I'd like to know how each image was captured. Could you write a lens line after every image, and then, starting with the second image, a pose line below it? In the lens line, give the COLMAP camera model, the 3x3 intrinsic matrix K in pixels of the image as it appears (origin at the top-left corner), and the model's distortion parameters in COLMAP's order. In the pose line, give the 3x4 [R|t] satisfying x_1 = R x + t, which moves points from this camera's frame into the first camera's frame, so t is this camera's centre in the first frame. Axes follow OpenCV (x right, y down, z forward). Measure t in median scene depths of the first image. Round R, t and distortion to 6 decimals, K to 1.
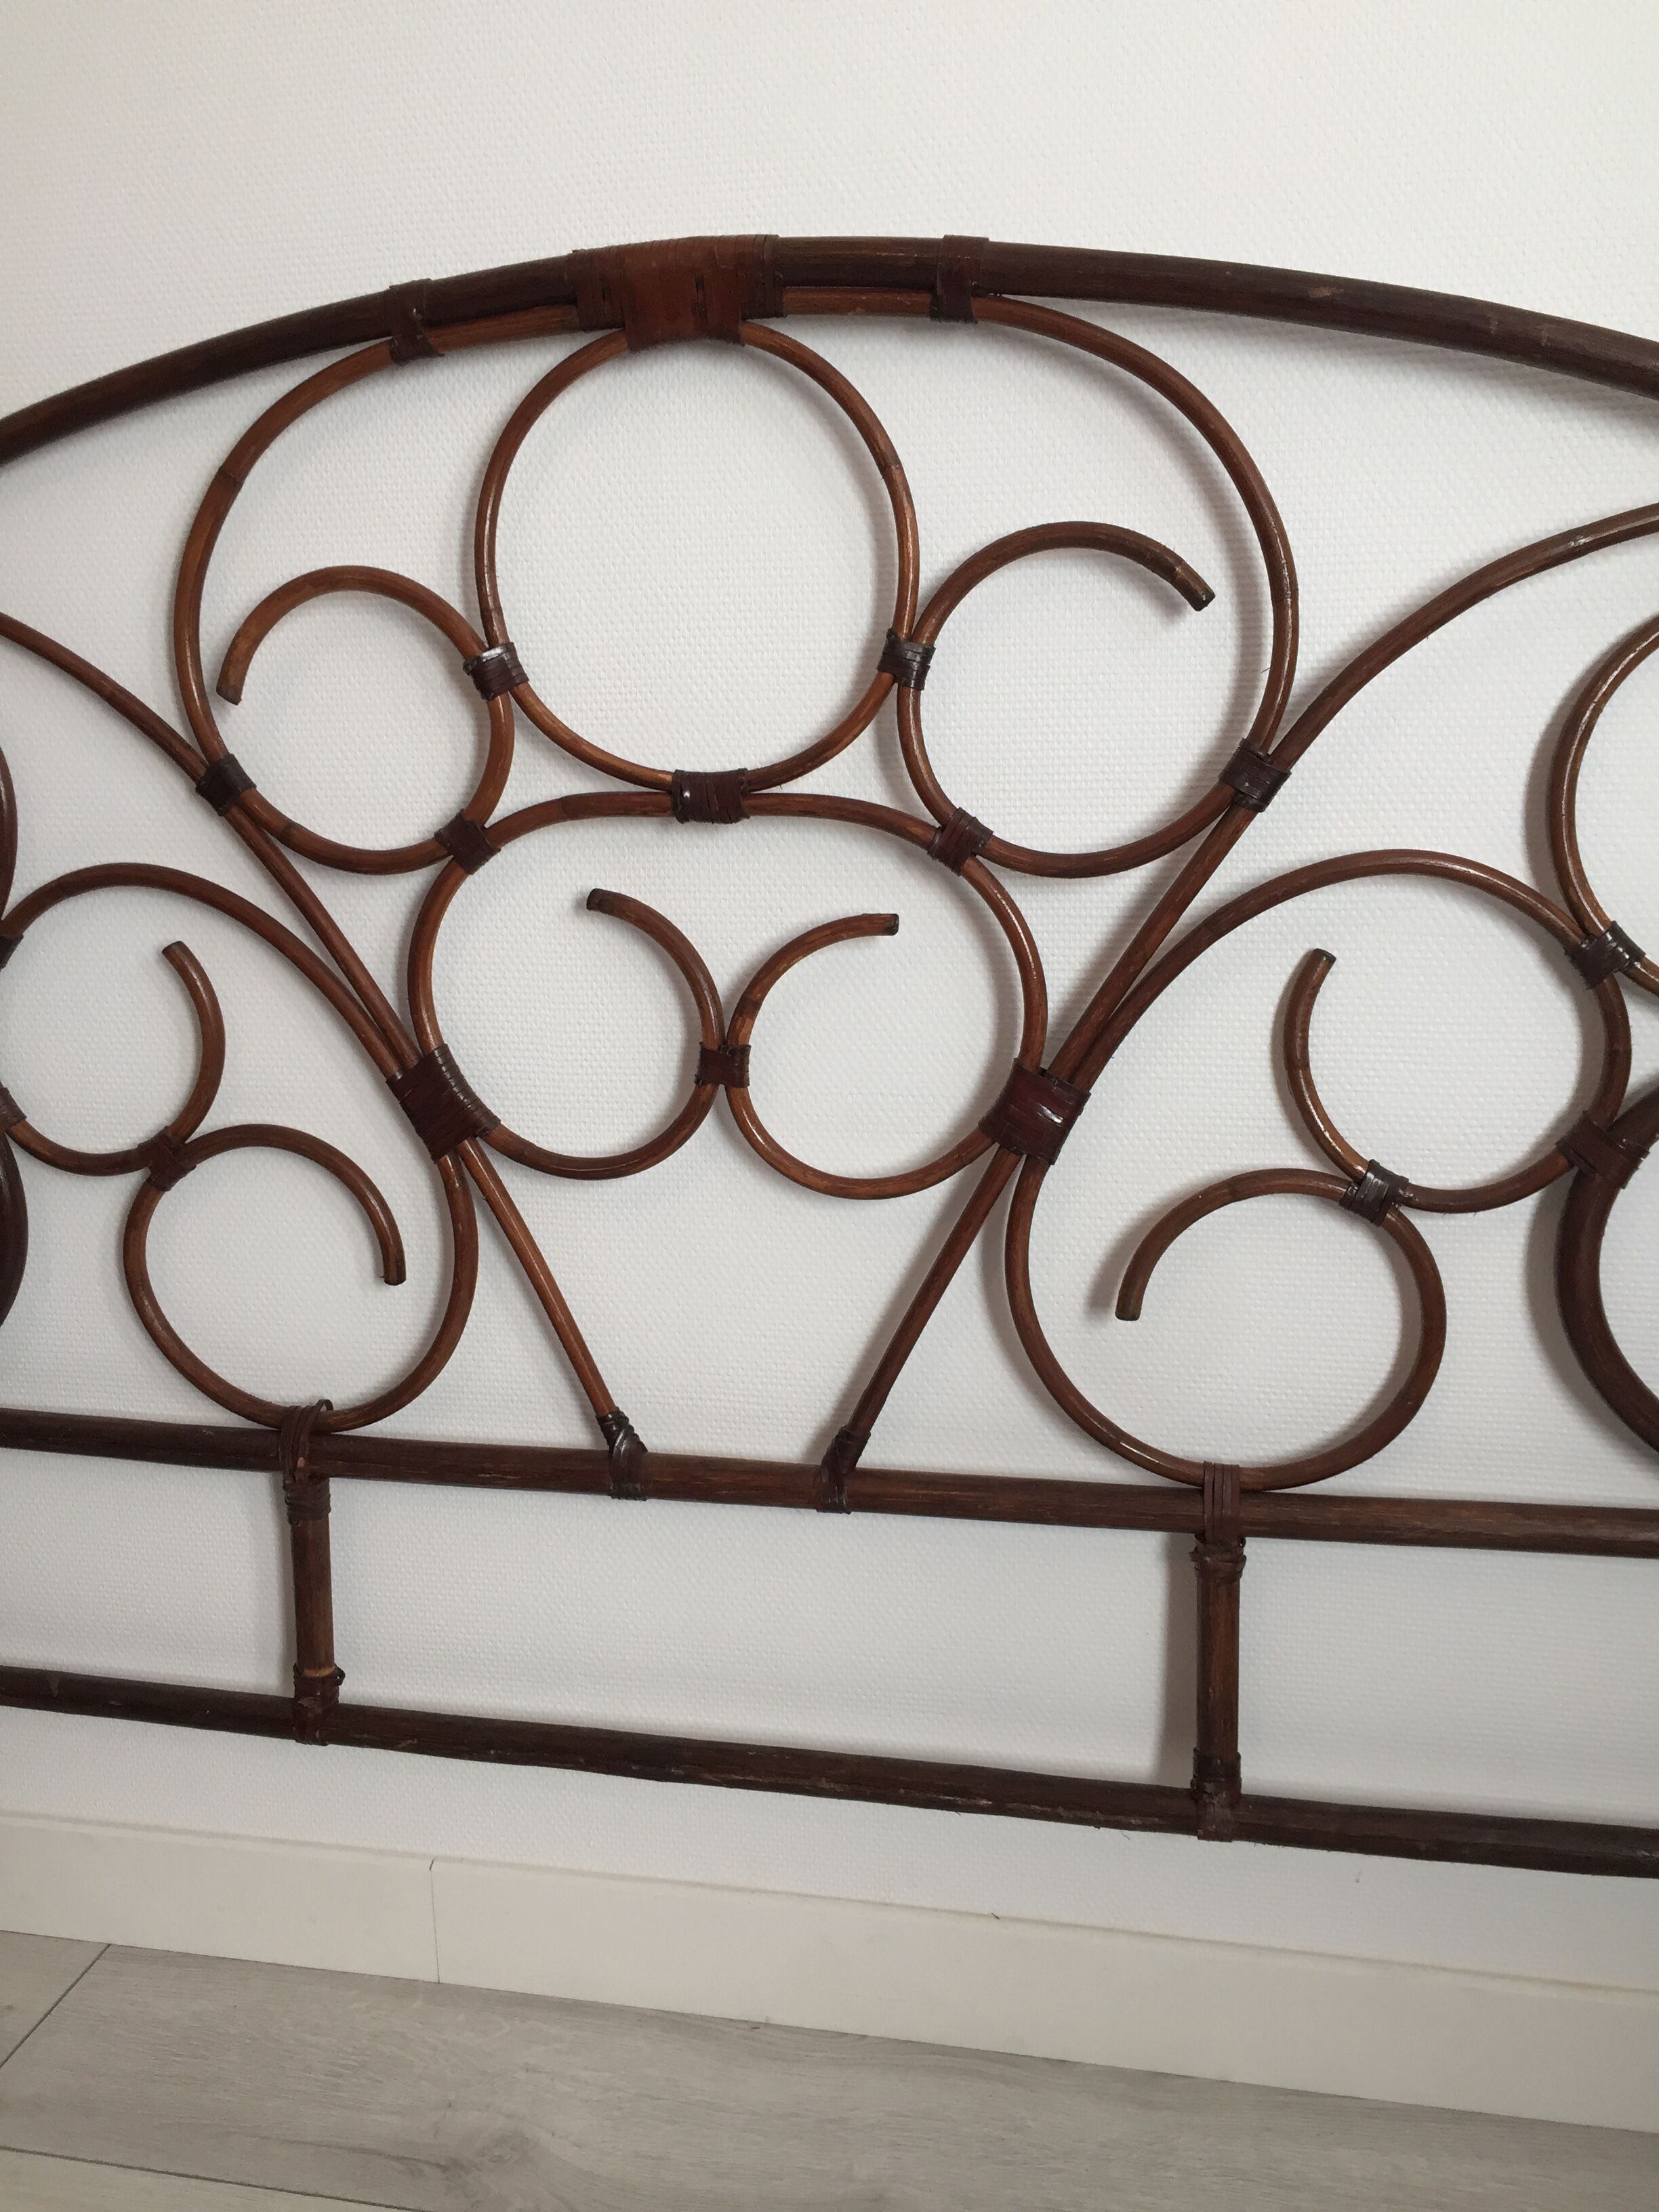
lens RADIAL K [[1886.0, 0, 816.8], [0, 1886.0, 1094.8], [0, 0, 1]] dist [0.083391, -0.112521]
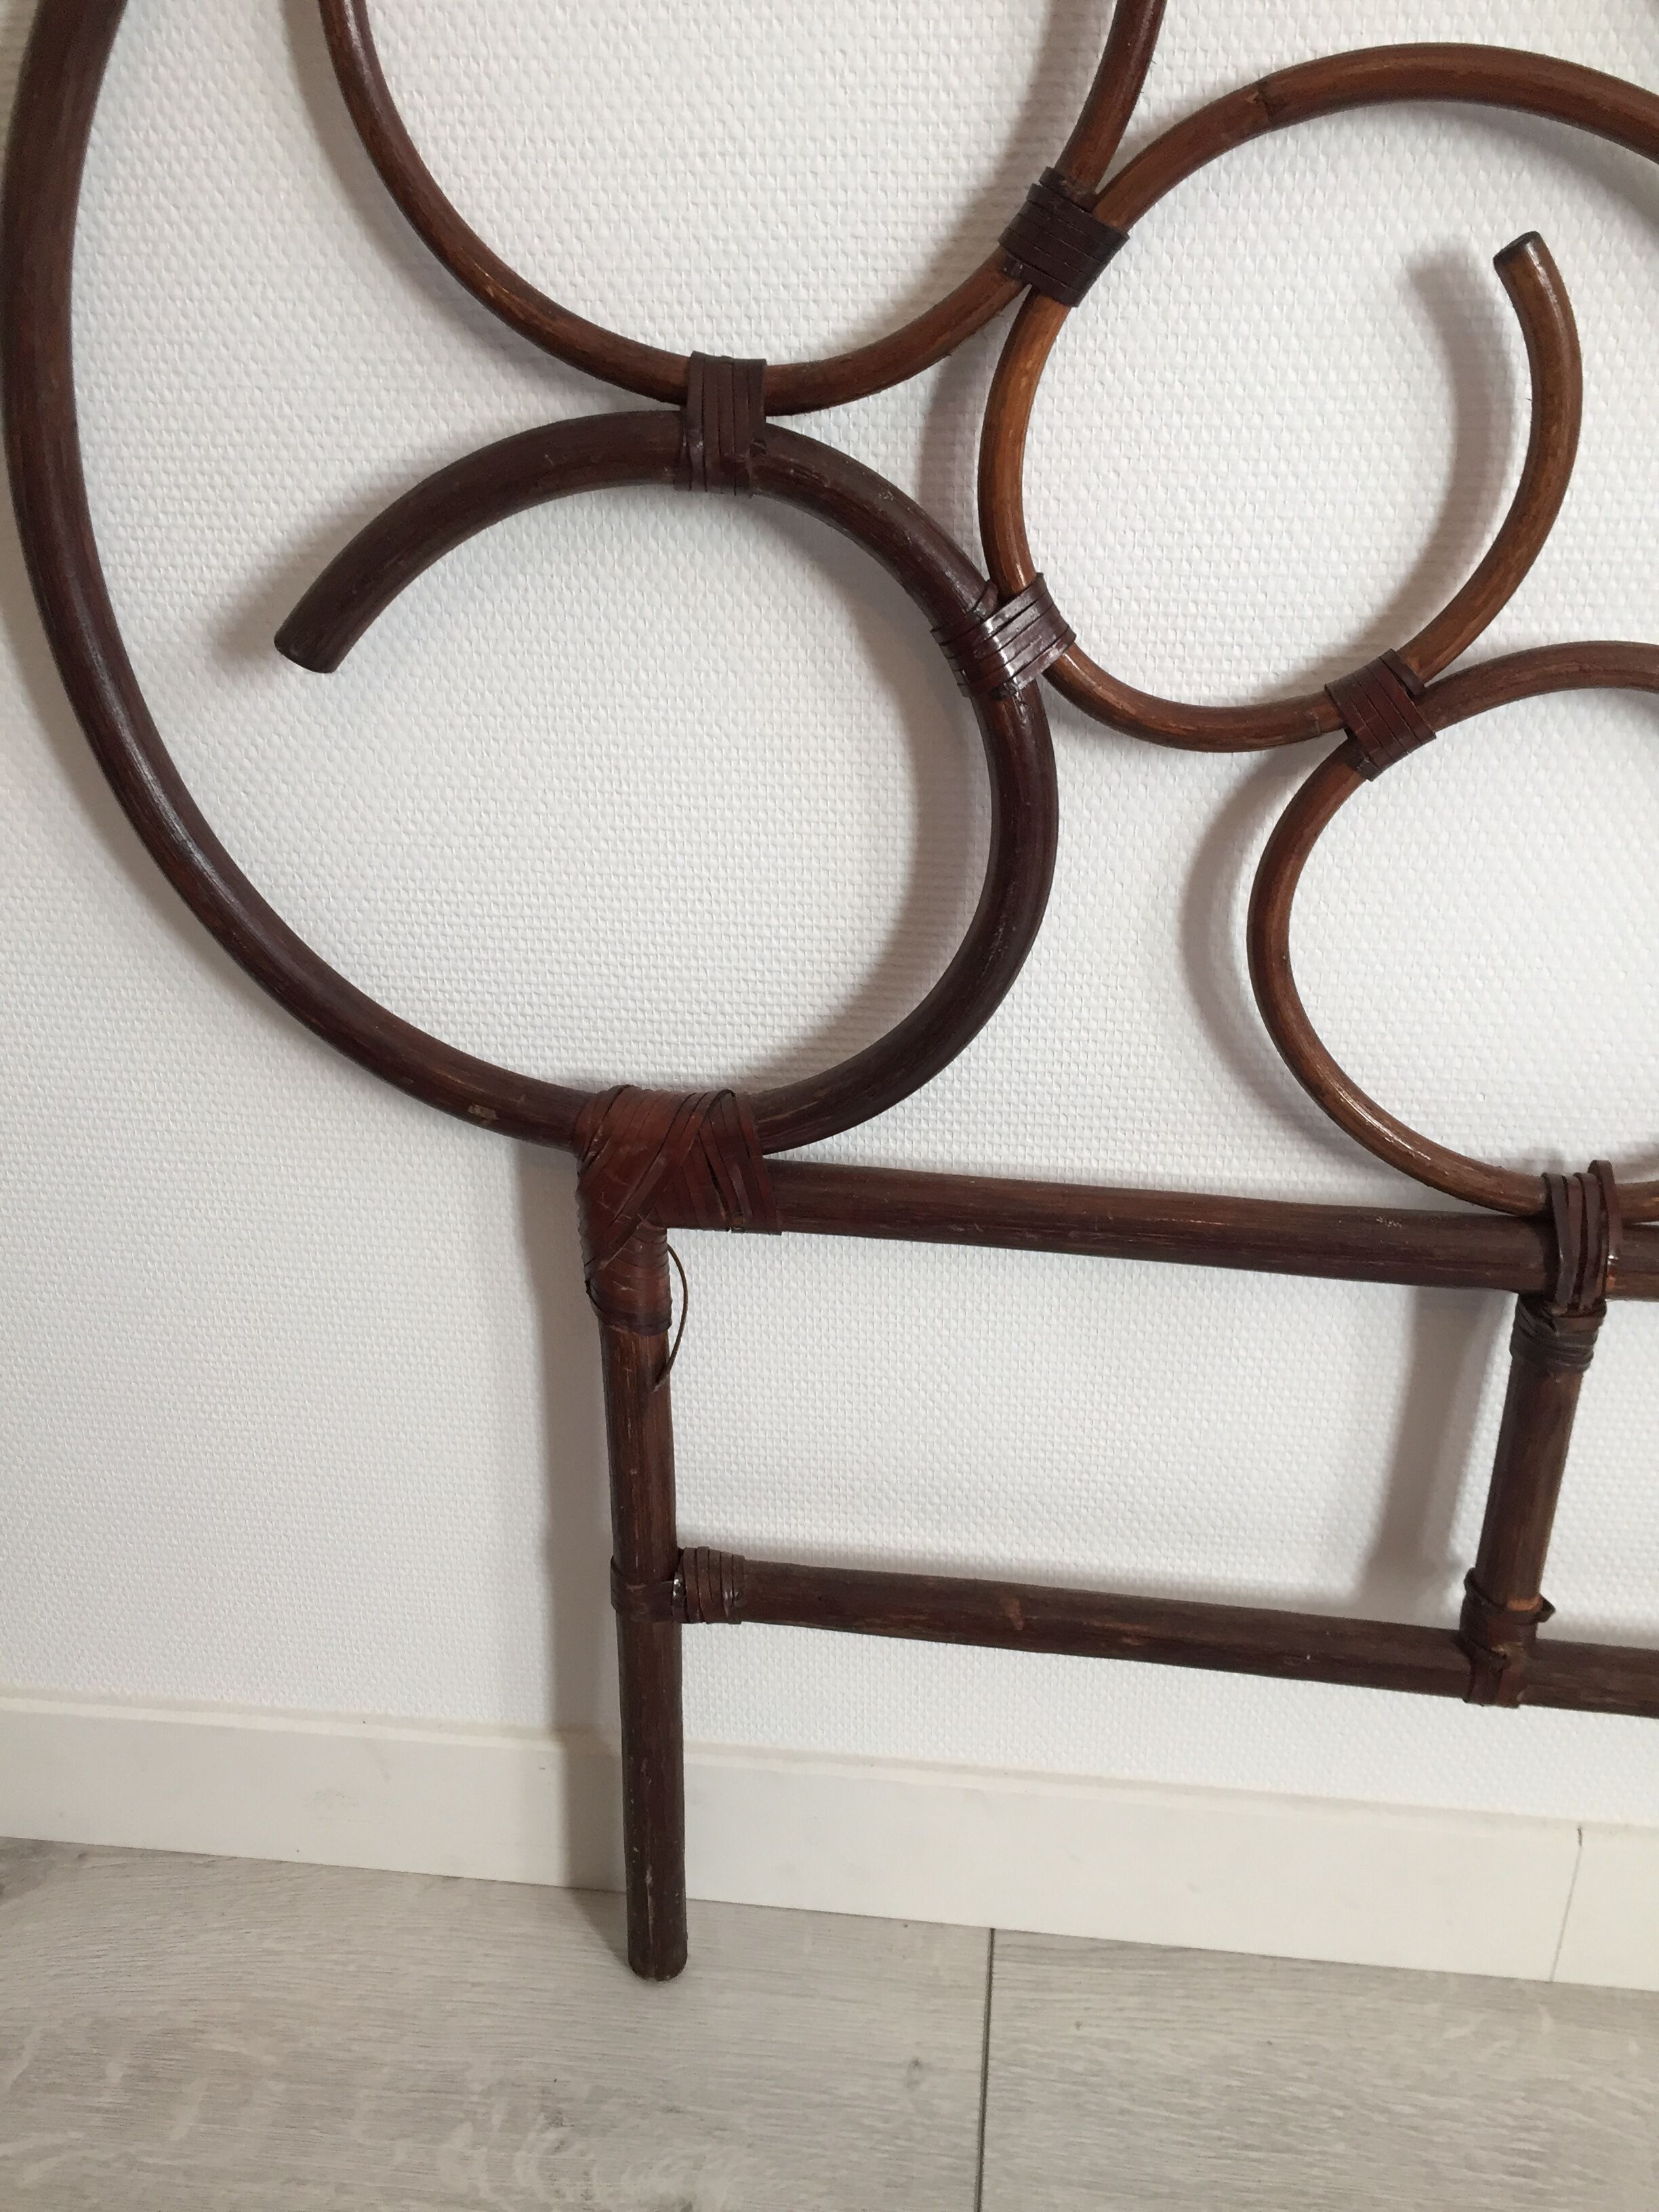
lens RADIAL K [[1936.0, 0, 806.6], [0, 1936.0, 1094.8], [0, 0, 1]] dist [0.057325, -0.070864]
pose [[0.996517, -0.029138, 0.078136, -0.581557], [0.007995, 0.966037, 0.258278, -0.004012], [-0.083008, -0.256754, 0.962906, 0.534807]]
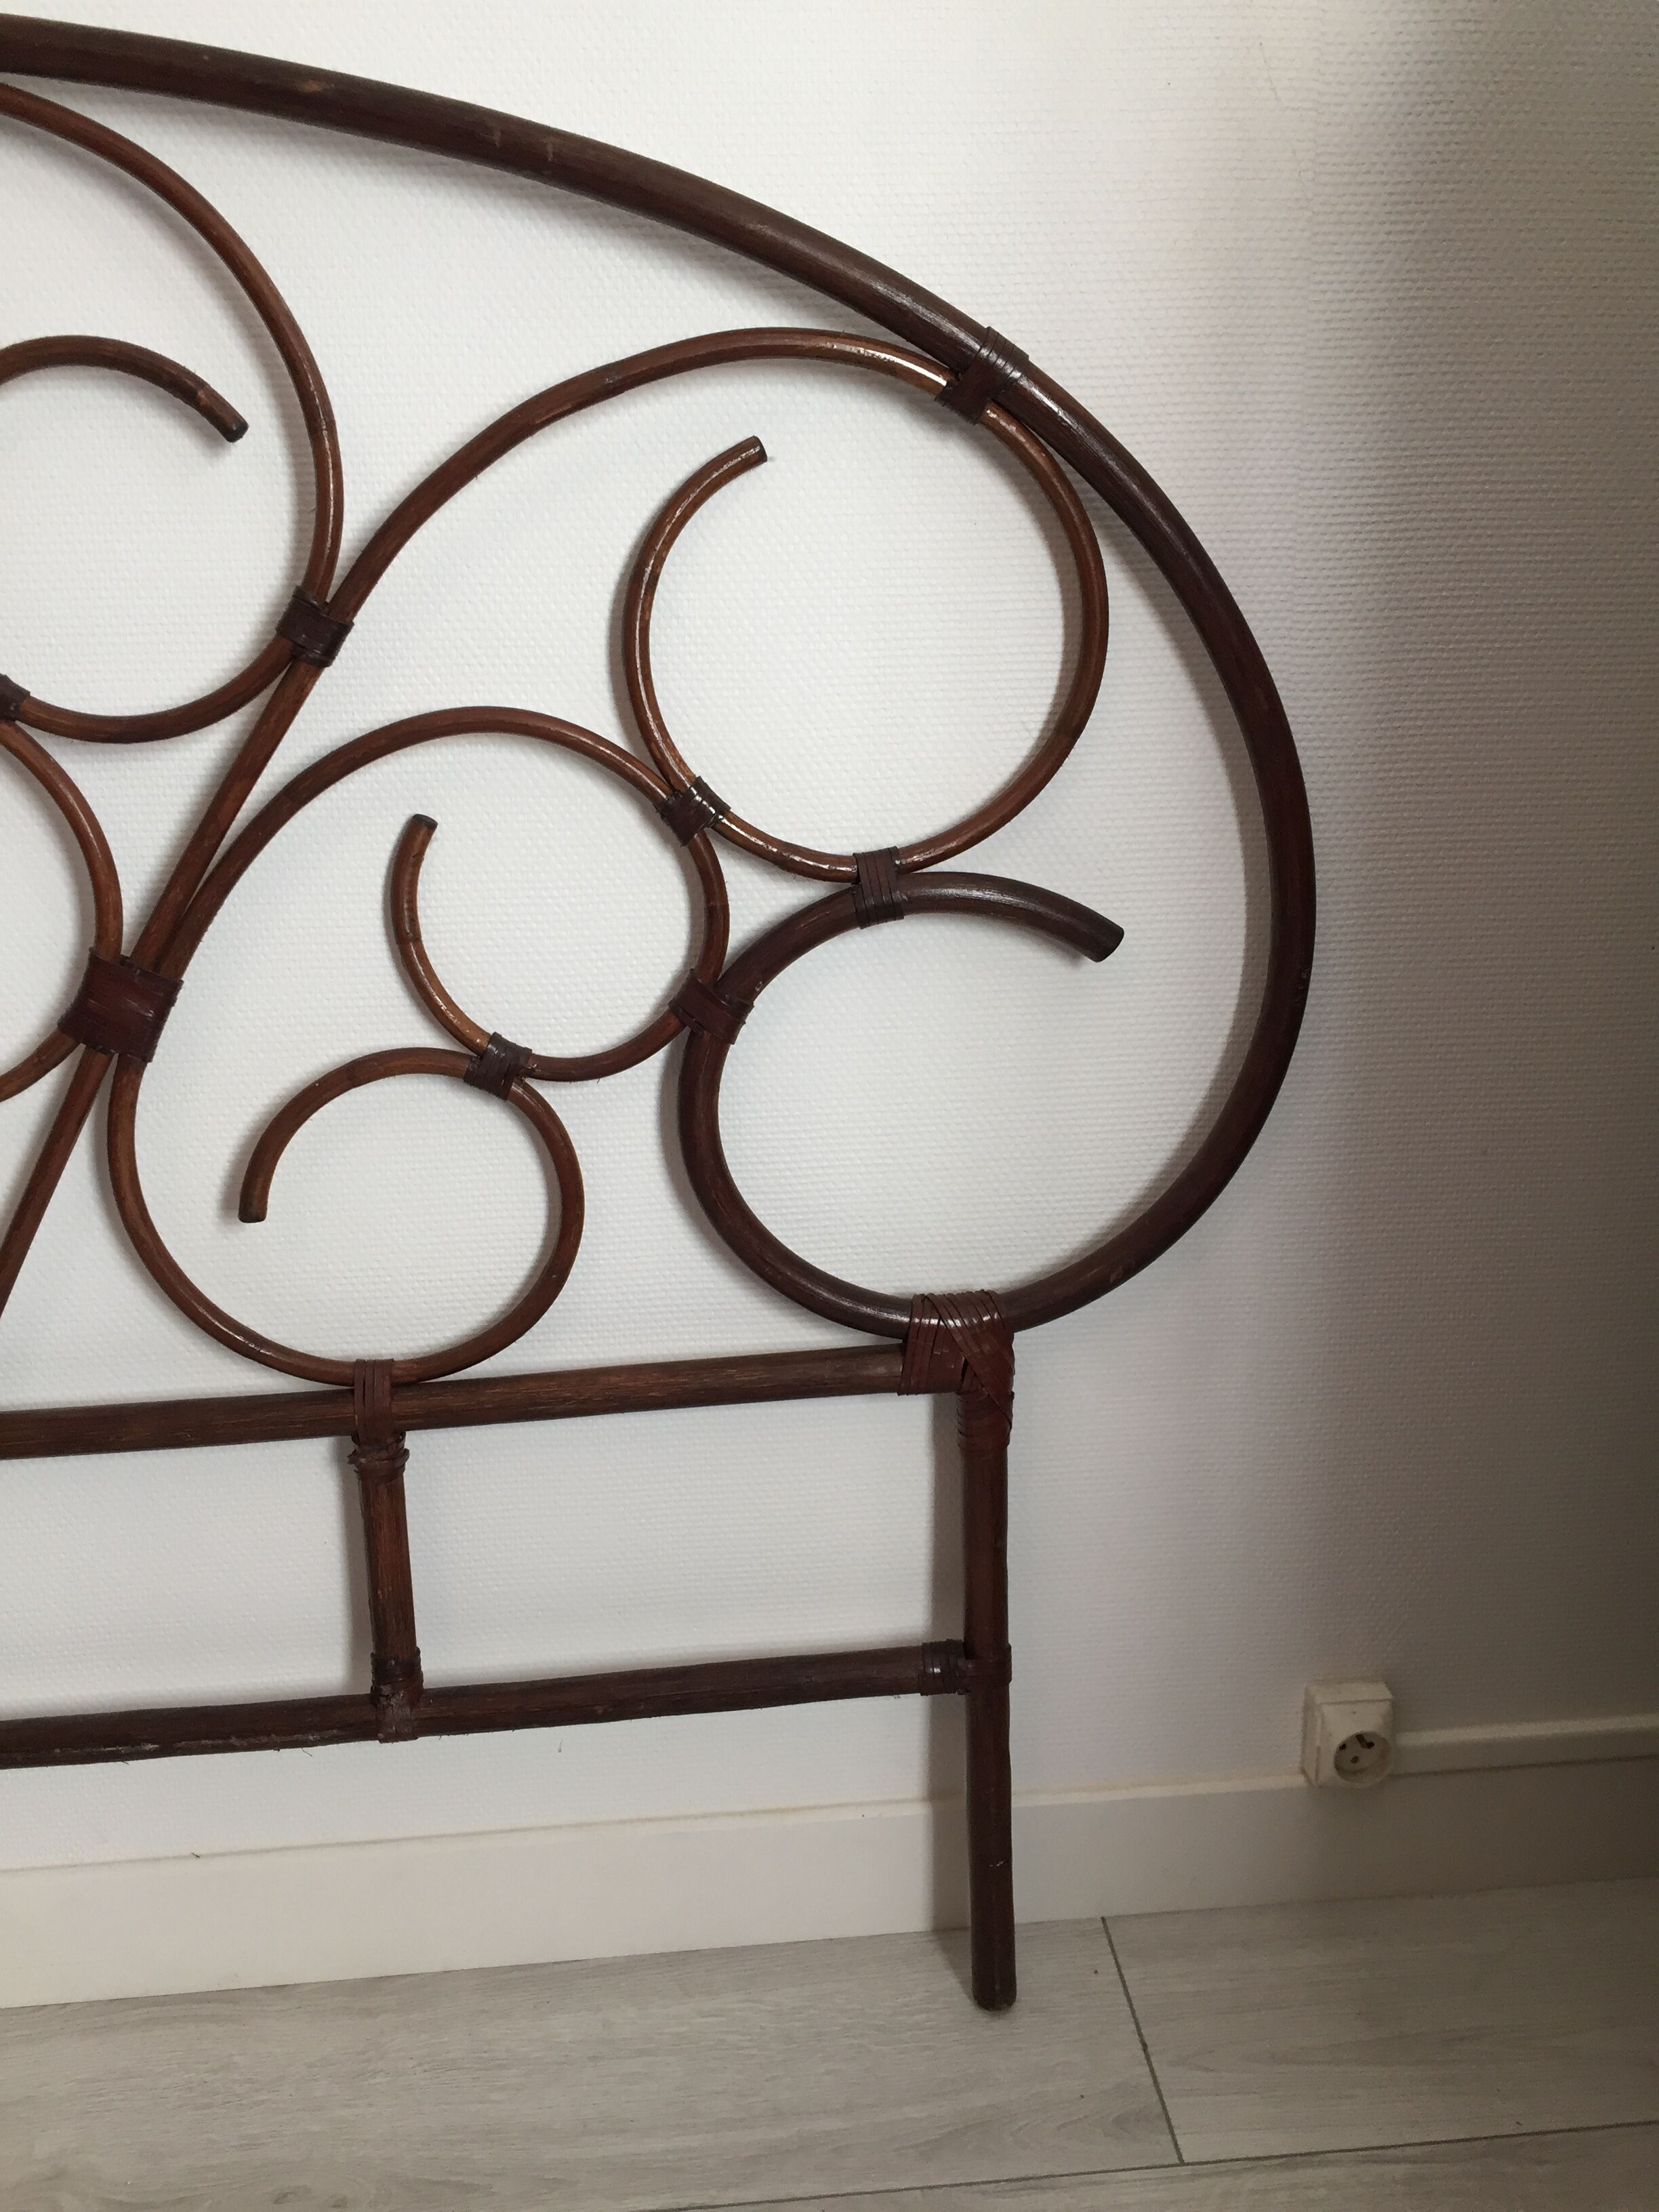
lens RADIAL K [[1886.0, 0, 816.8], [0, 1886.0, 1094.8], [0, 0, 1]] dist [0.083391, -0.112521]
pose [[0.956987, -0.079453, 0.279038, 0.169629], [0.061068, 0.995388, 0.073984, 0.004320], [-0.283629, -0.053762, 0.957426, 0.028177]]
